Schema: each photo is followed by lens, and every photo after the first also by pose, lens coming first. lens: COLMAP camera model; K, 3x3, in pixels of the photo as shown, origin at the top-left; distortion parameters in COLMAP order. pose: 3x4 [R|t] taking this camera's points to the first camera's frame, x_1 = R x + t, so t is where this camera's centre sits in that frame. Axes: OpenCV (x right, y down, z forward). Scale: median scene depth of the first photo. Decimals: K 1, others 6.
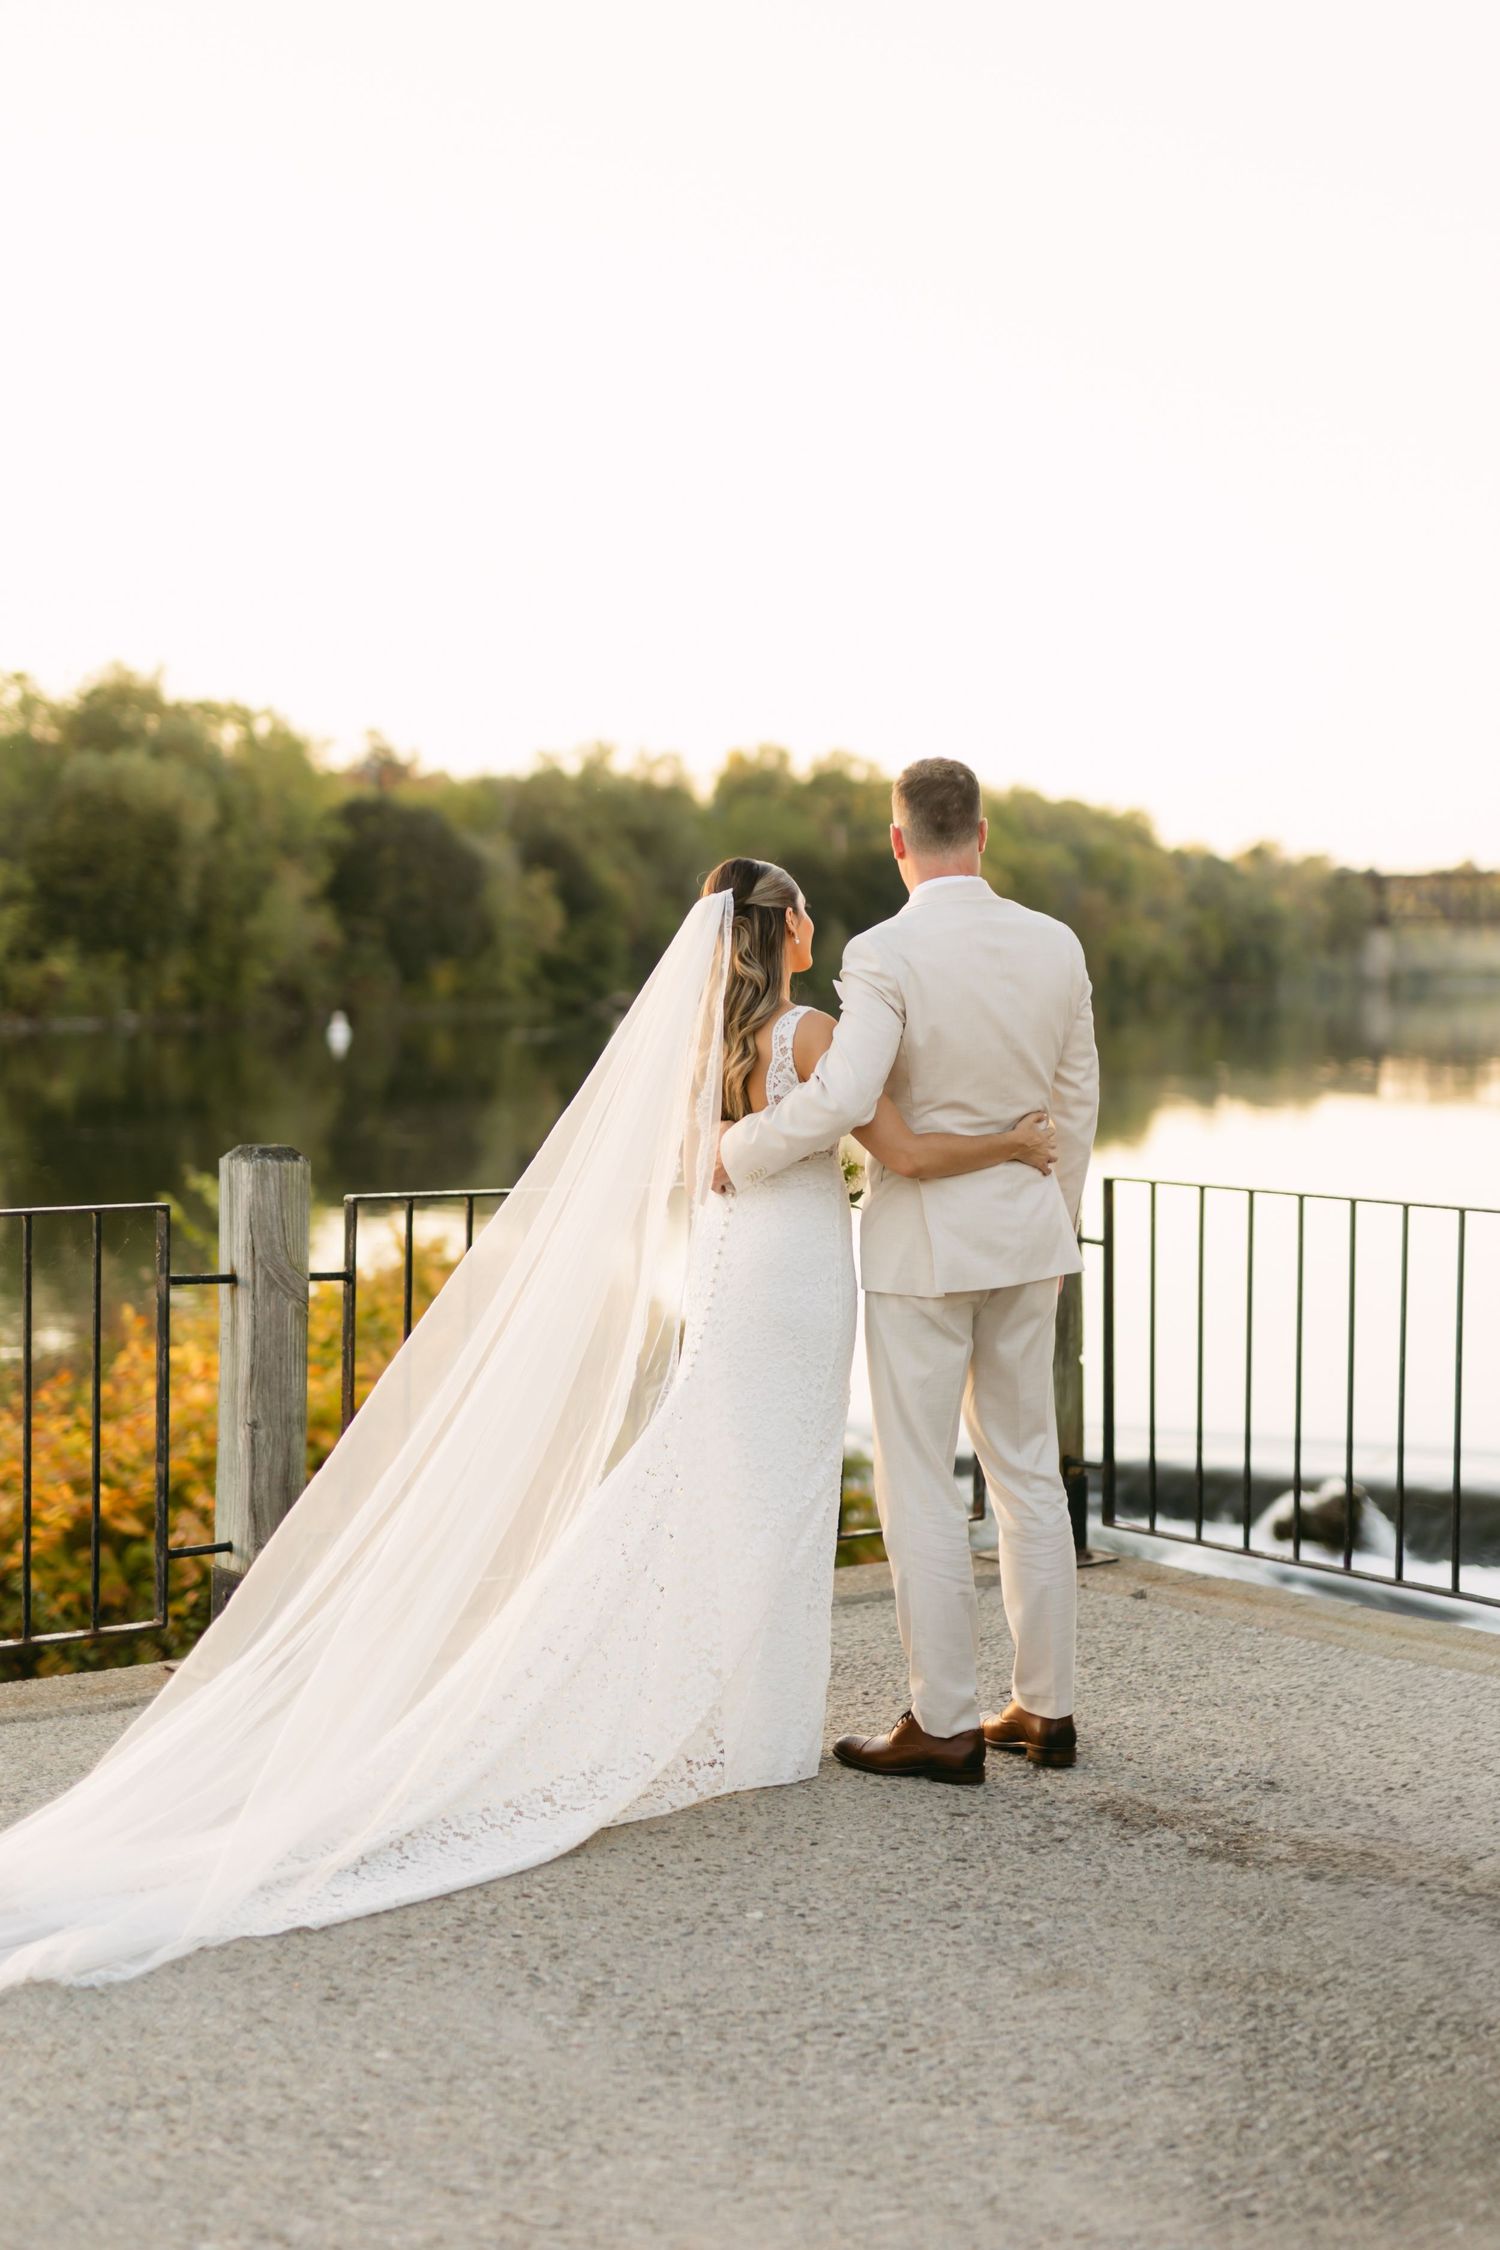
lens RADIAL K [[3015.2, 0, 780.9], [0, 3015.2, 1033.3], [0, 0, 1]] dist [-0.024336, 0.026696]
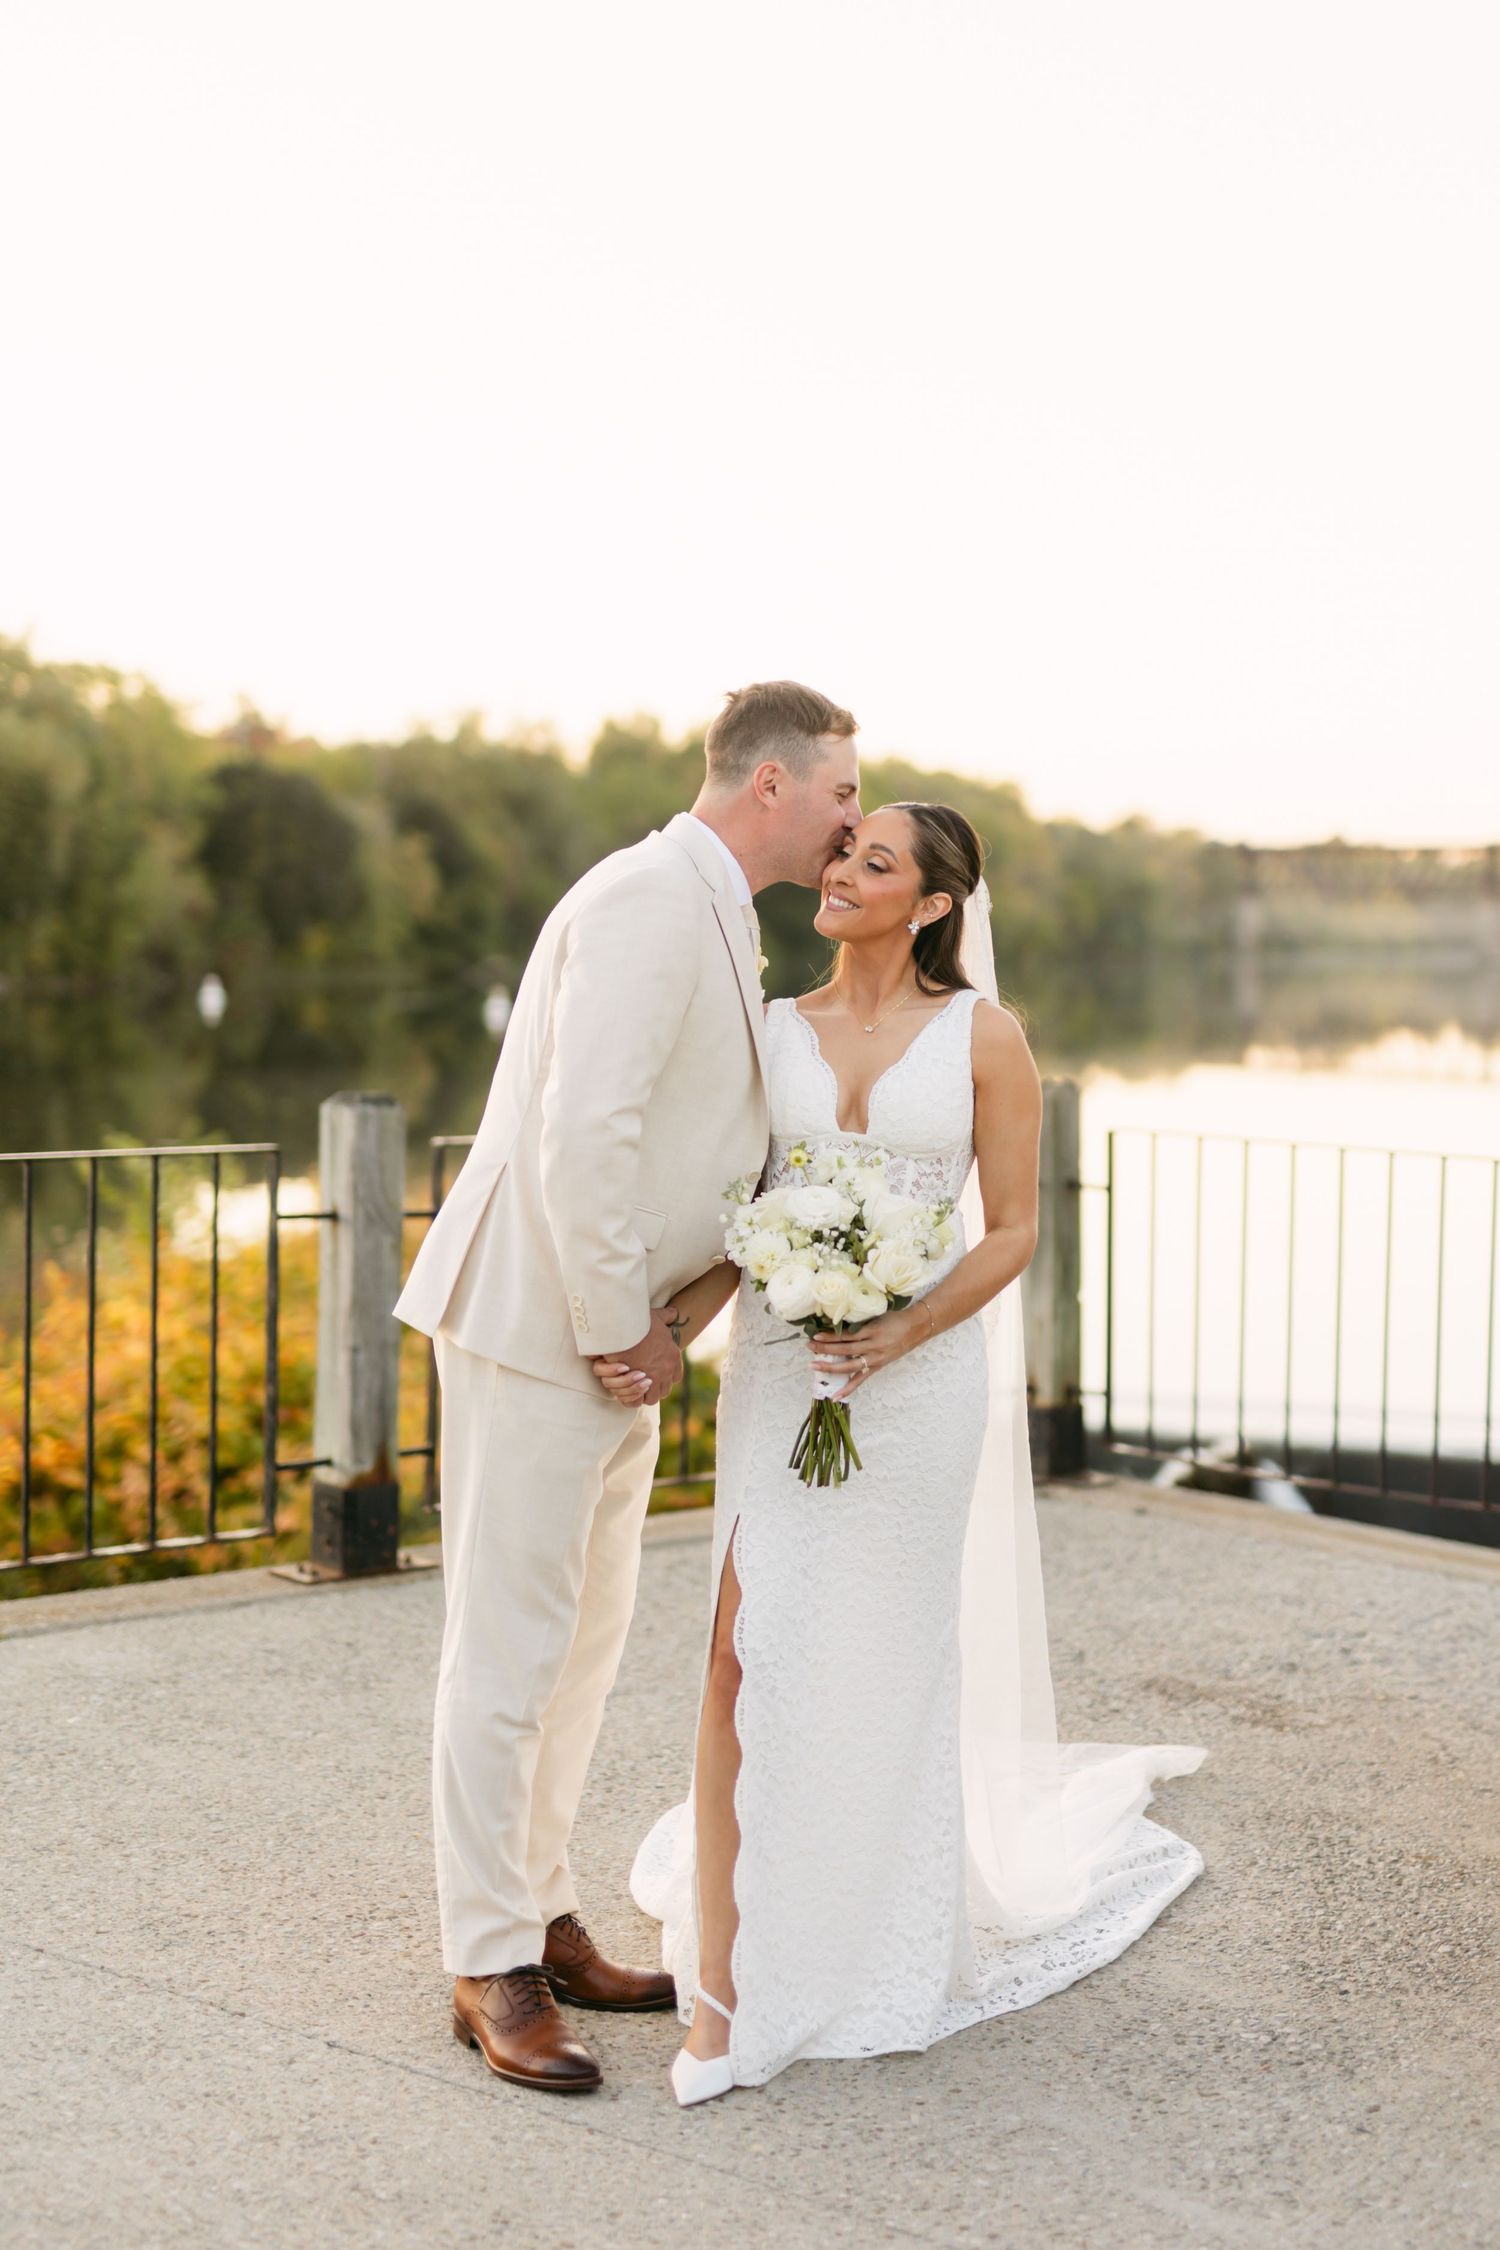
lens RADIAL K [[3015.2, 0, 780.9], [0, 3015.2, 1033.3], [0, 0, 1]] dist [-0.024336, 0.026696]
pose [[0.999100, 0.005382, 0.042078, -0.077511], [-0.005830, 0.999928, 0.010524, 0.003327], [-0.042019, -0.010760, 0.999059, -0.111814]]
